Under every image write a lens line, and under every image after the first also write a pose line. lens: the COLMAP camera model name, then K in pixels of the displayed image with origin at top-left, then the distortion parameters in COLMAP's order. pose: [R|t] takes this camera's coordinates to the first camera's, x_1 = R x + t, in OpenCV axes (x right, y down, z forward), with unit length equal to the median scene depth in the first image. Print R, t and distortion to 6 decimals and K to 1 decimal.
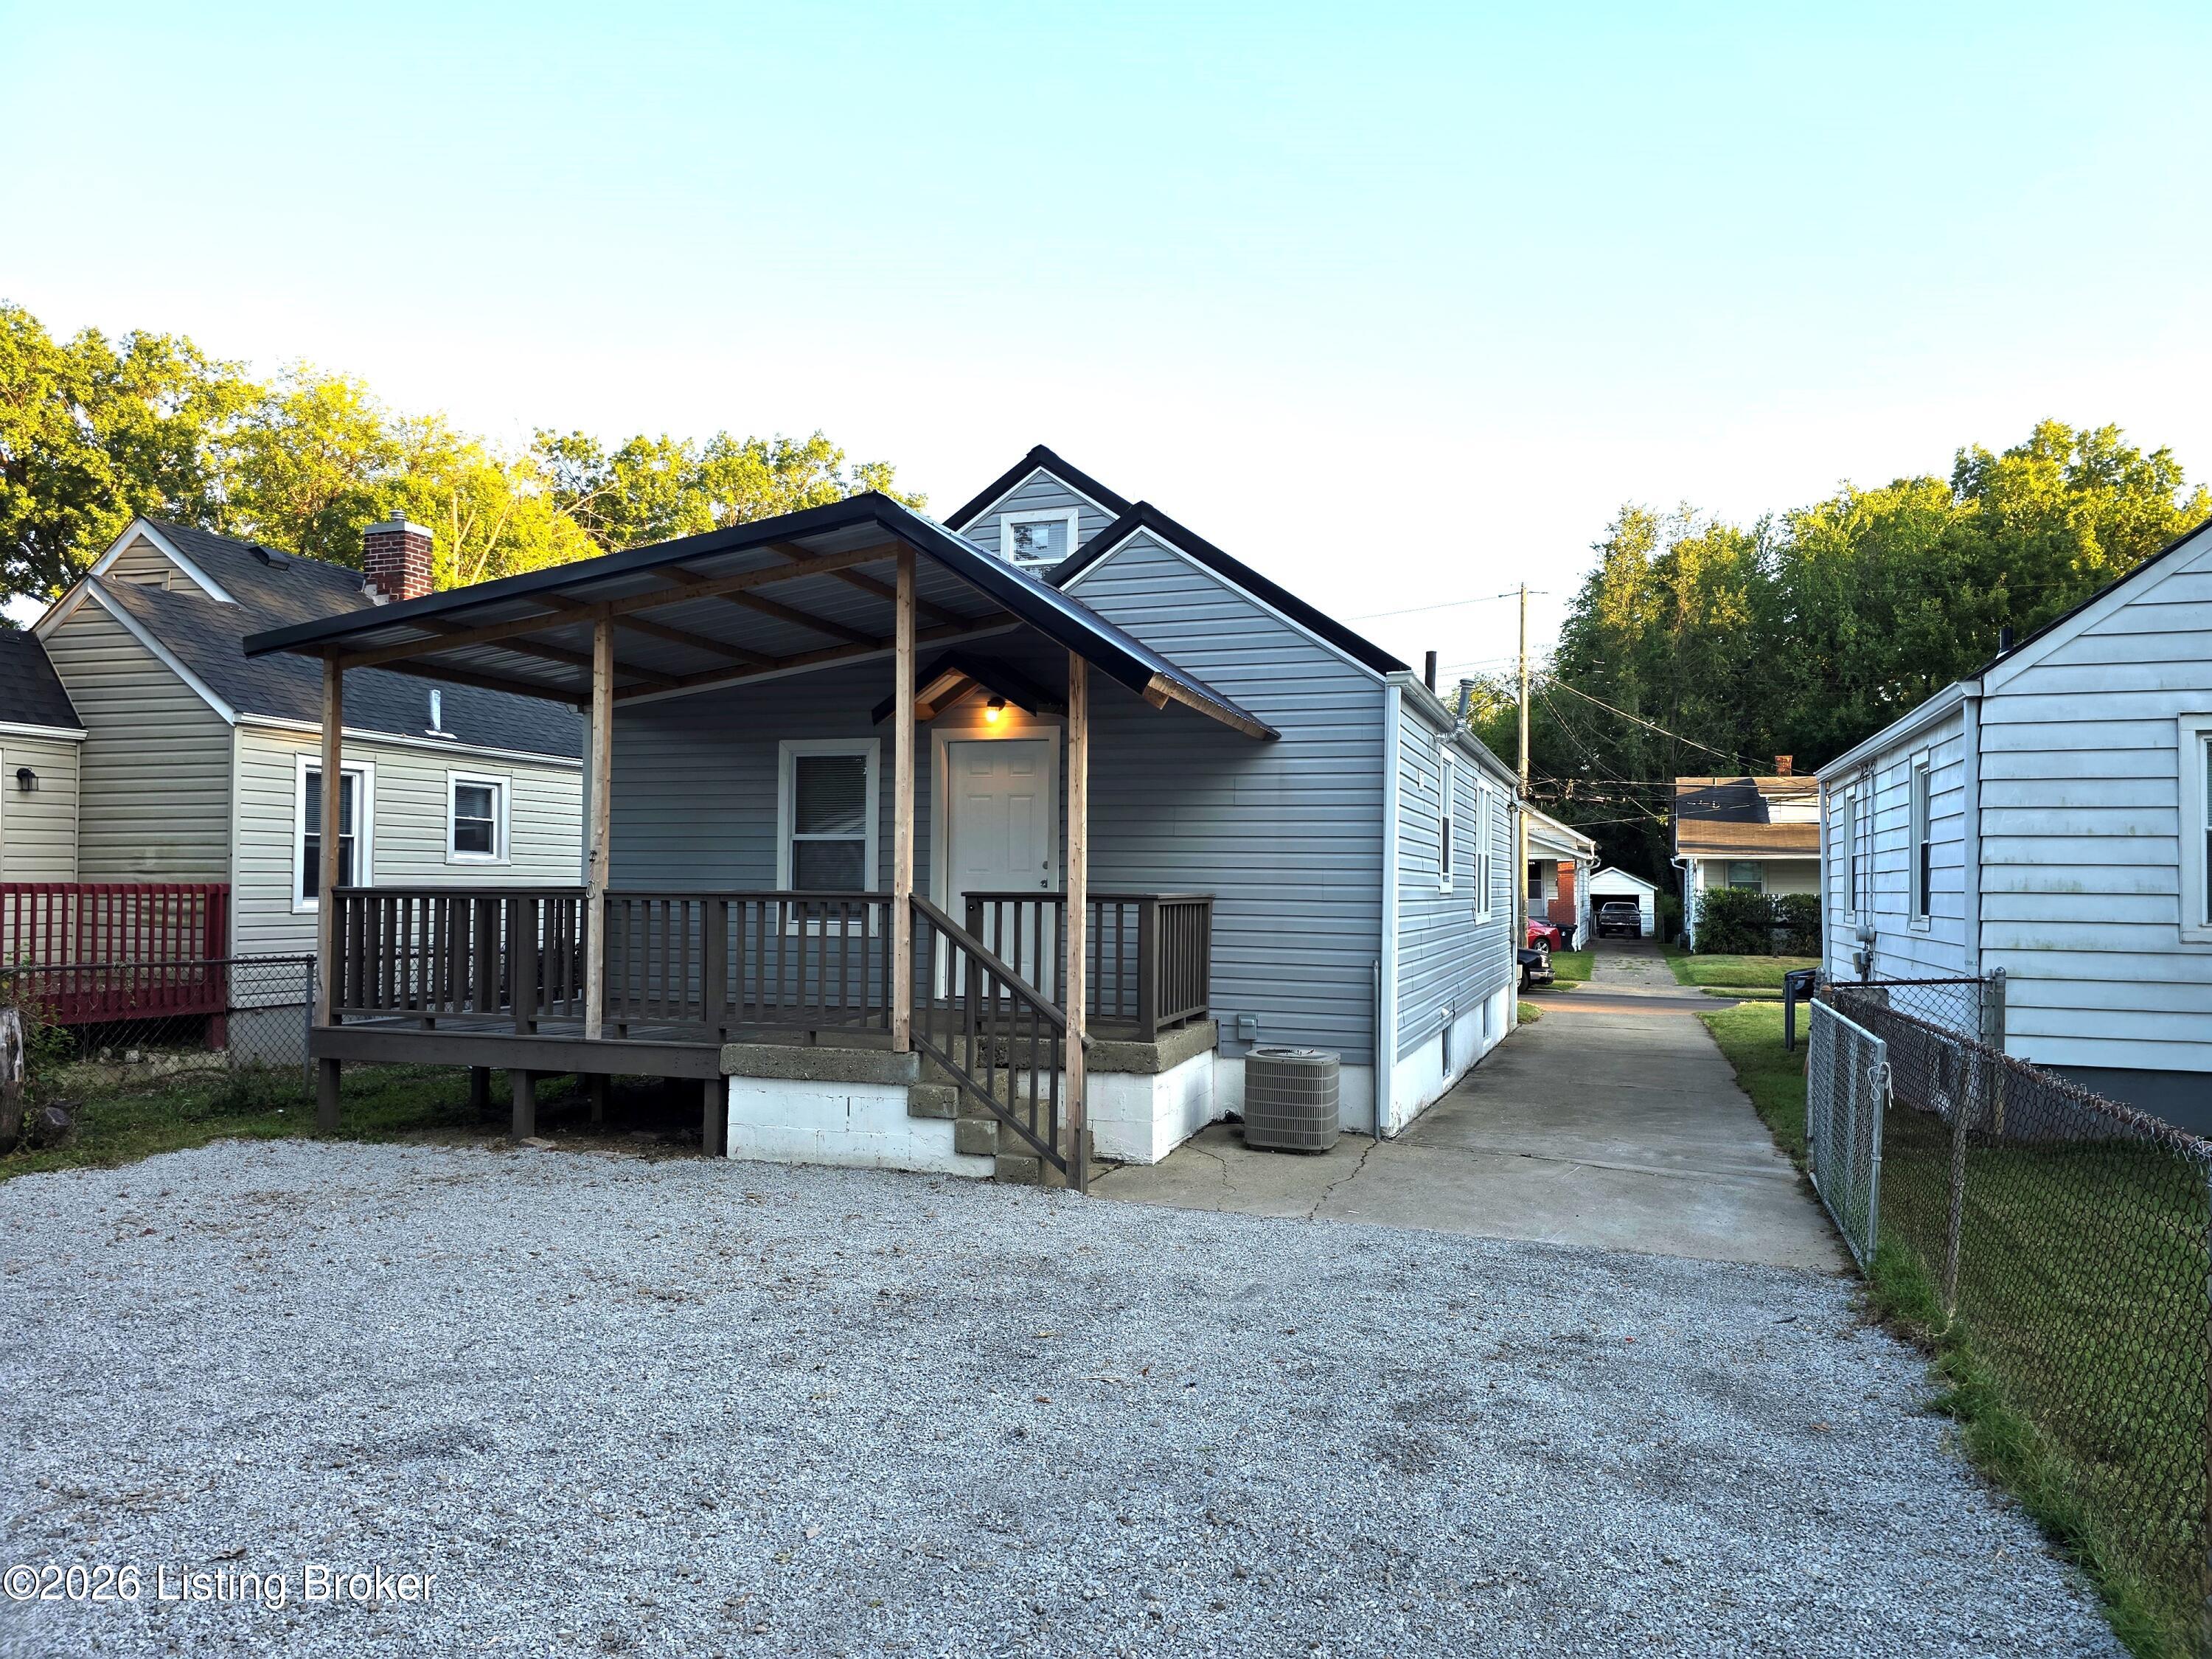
lens RADIAL K [[1512.0, 0, 1109.1], [0, 1512.0, 857.8], [0, 0, 1]] dist [0.057465, -0.058331]
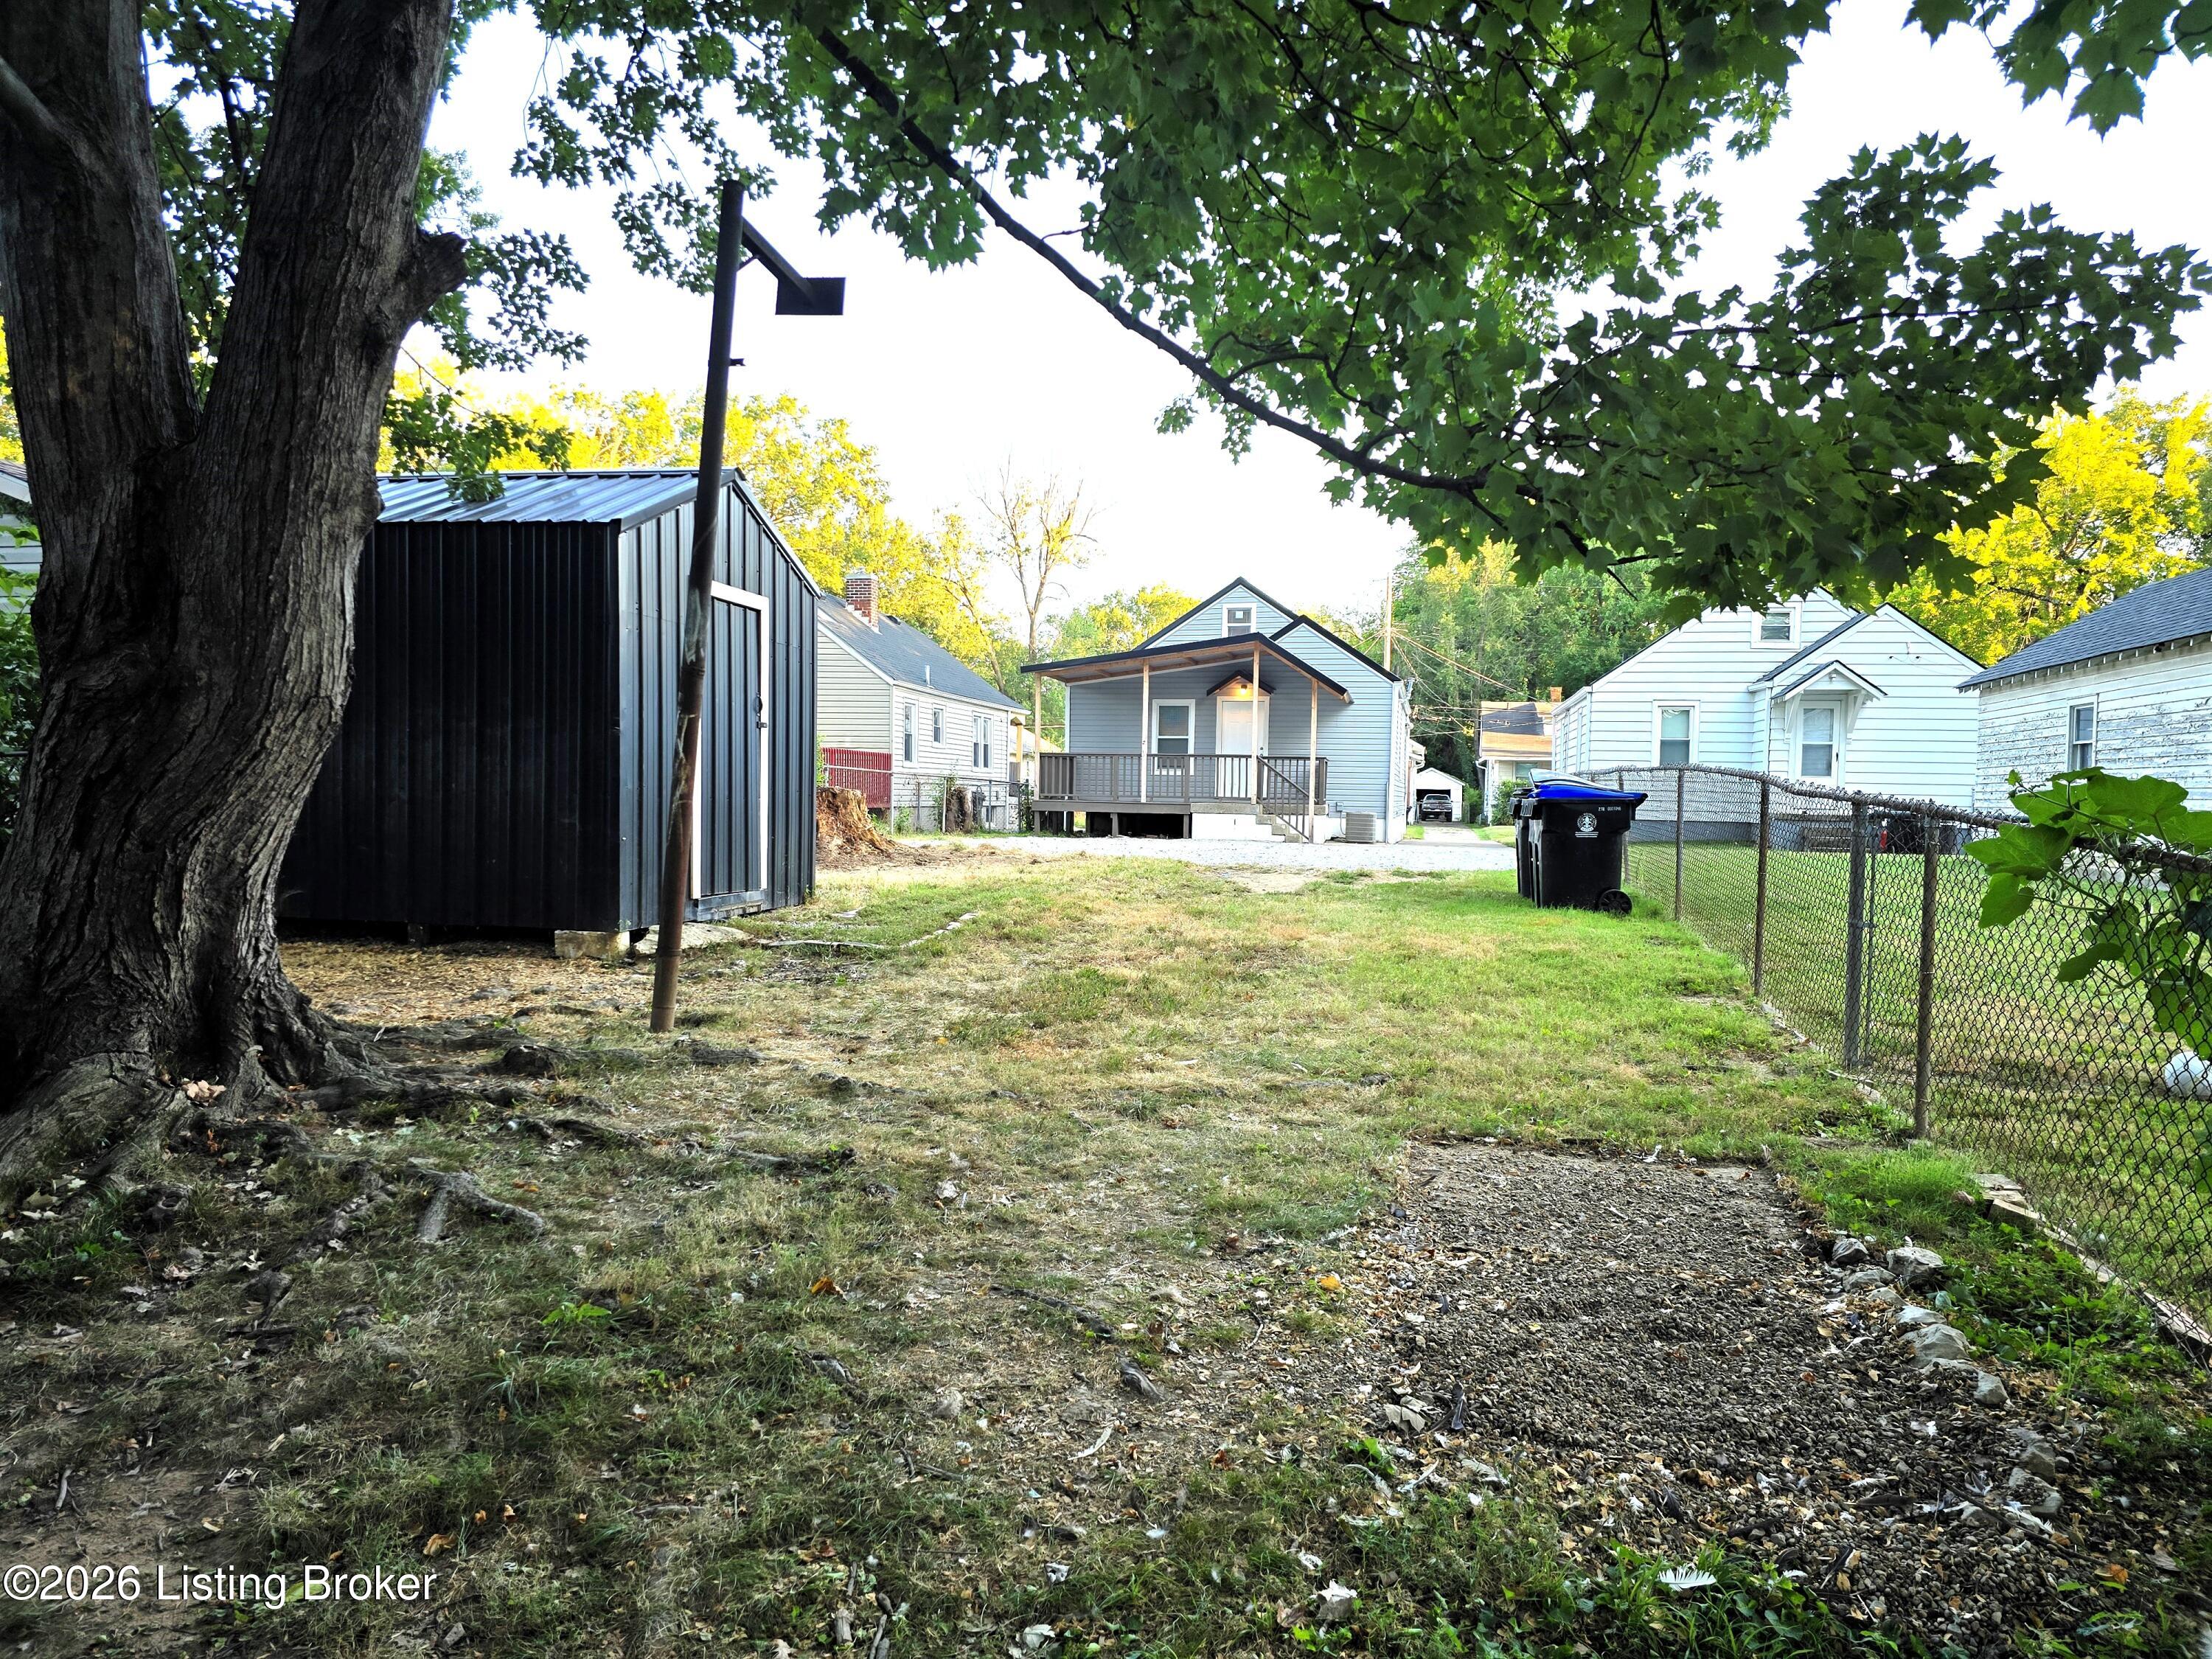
lens RADIAL K [[1512.0, 0, 1109.1], [0, 1512.0, 857.8], [0, 0, 1]] dist [0.057465, -0.058331]
pose [[0.992687, 0.002019, 0.120700, -0.564850], [-0.009456, 0.998088, 0.061075, 0.032986], [-0.120346, -0.061770, 0.990808, -1.461489]]
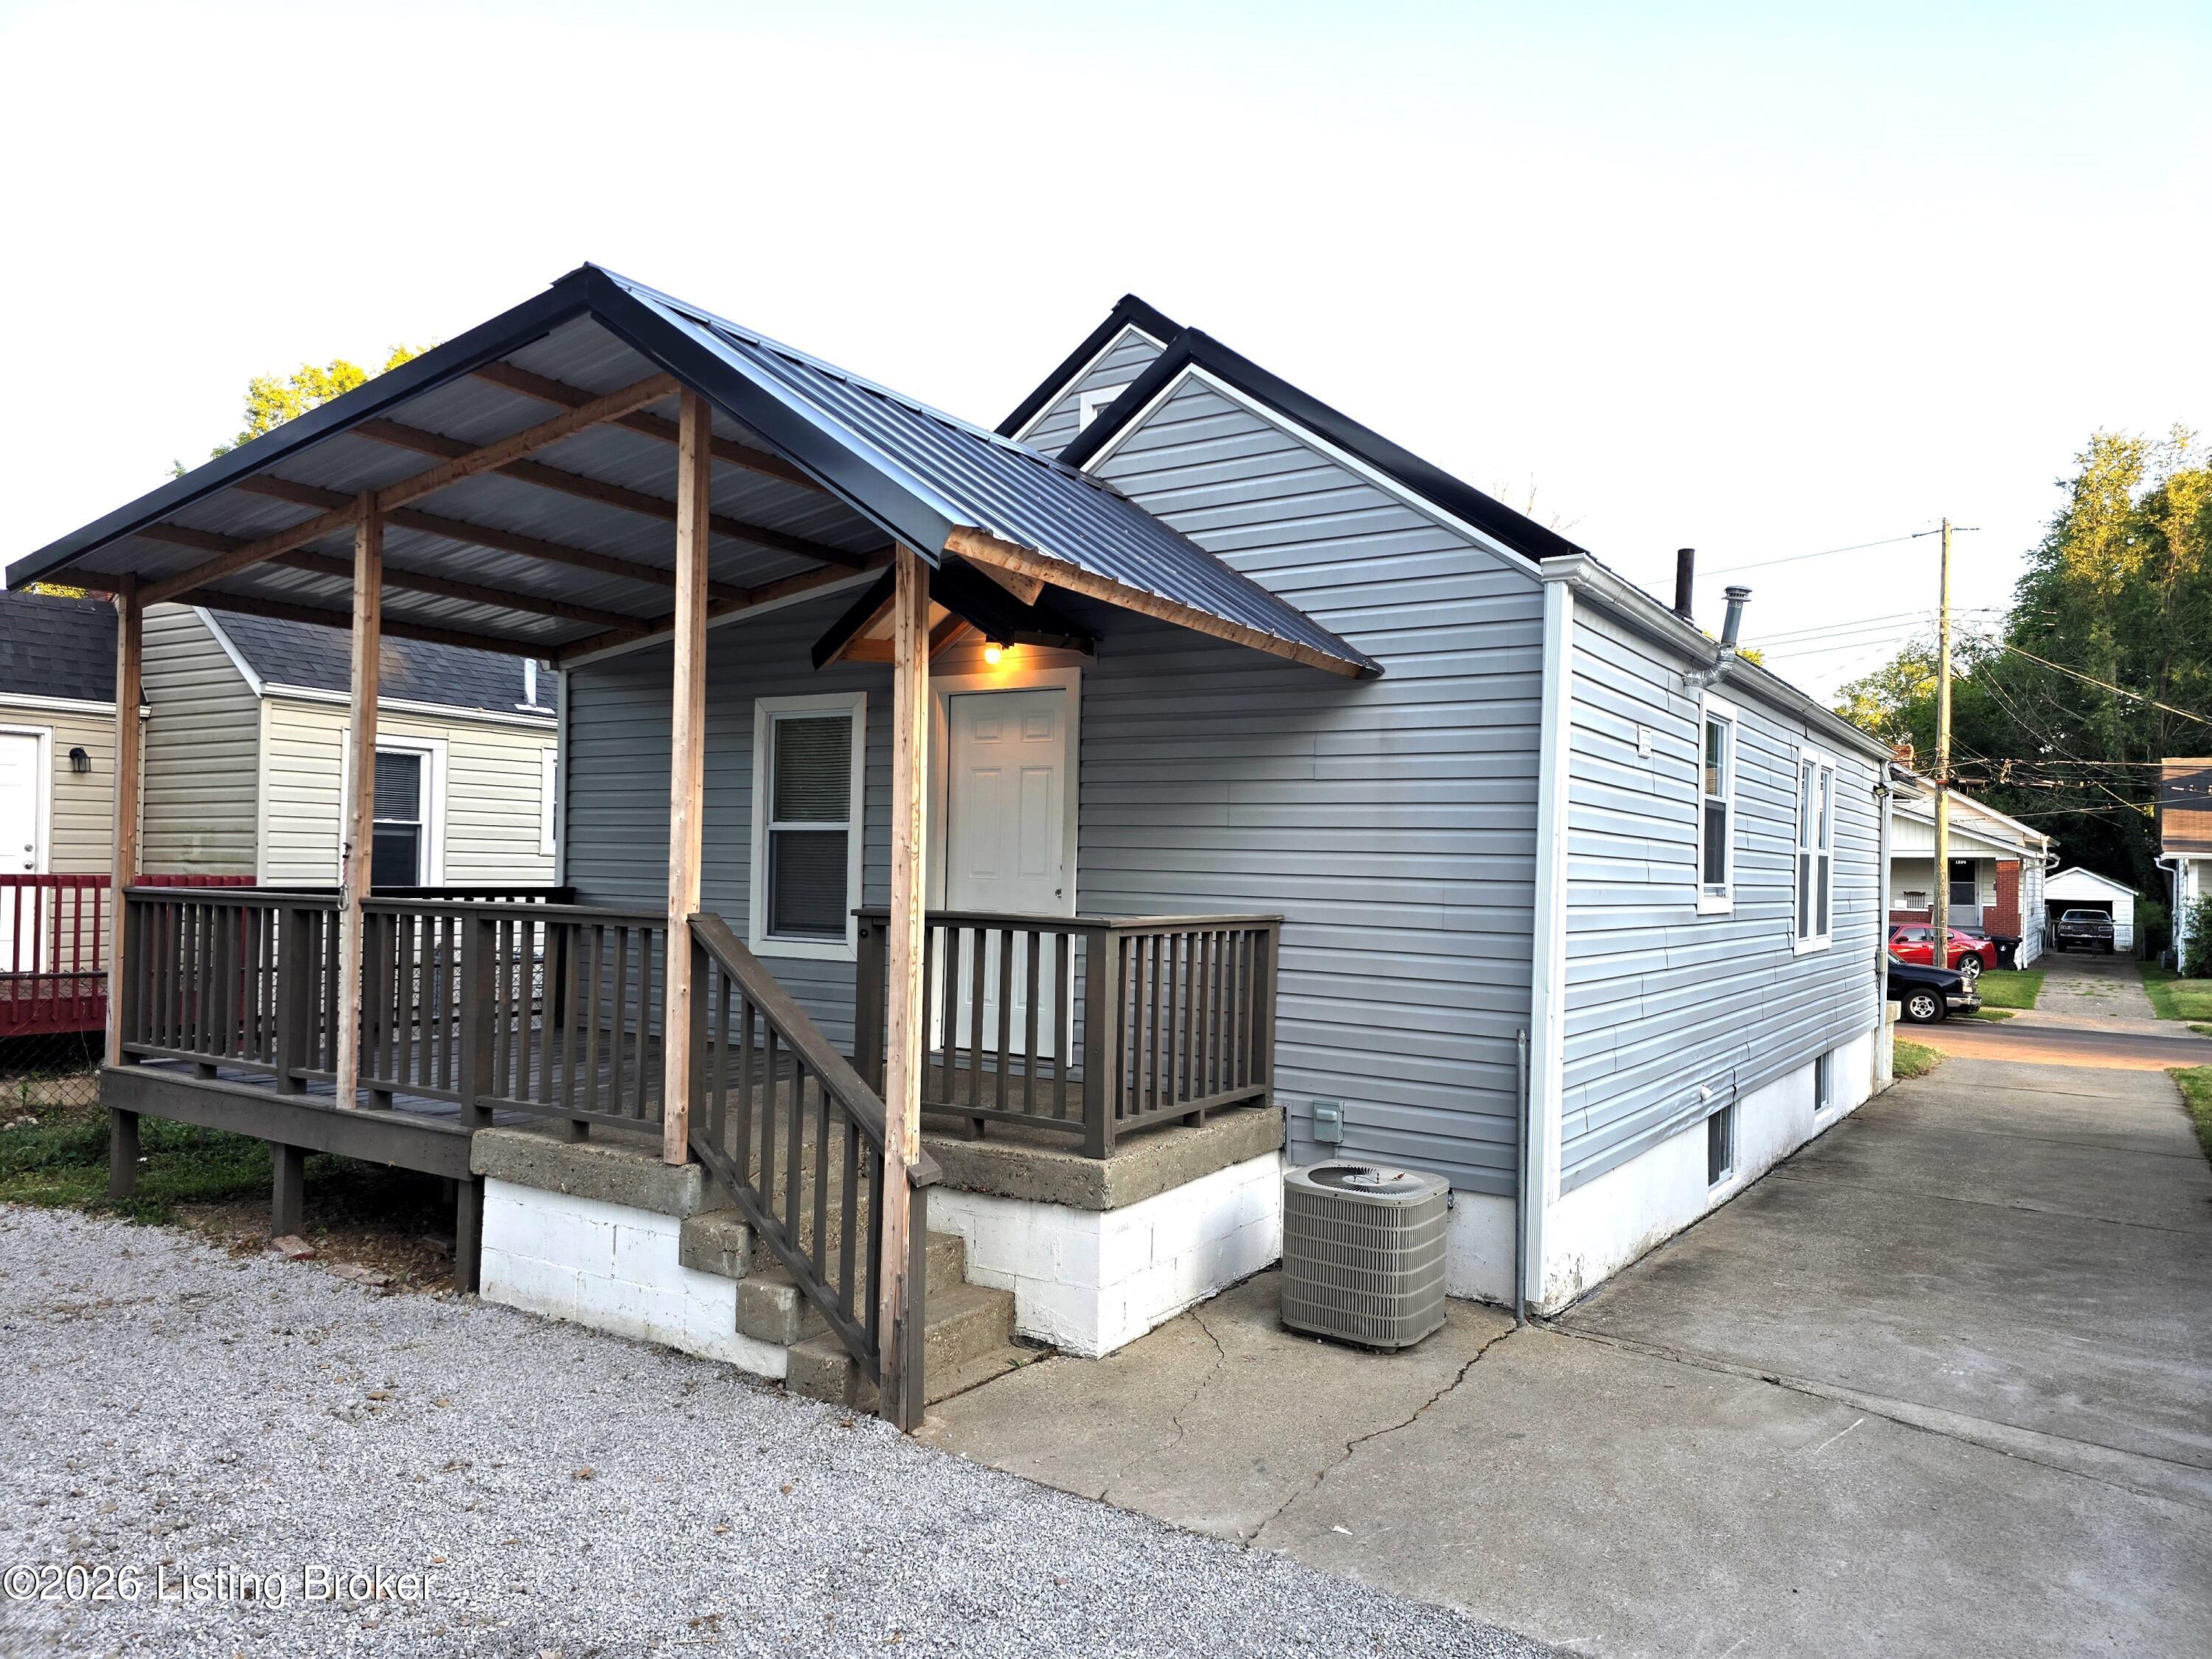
lens RADIAL K [[1512.0, 0, 1109.1], [0, 1512.0, 857.8], [0, 0, 1]] dist [0.057465, -0.058331]
pose [[0.968750, 0.009290, -0.247864, 0.134460], [-0.007786, 0.999945, 0.007049, -0.004195], [0.247916, -0.004899, 0.968769, 0.291645]]
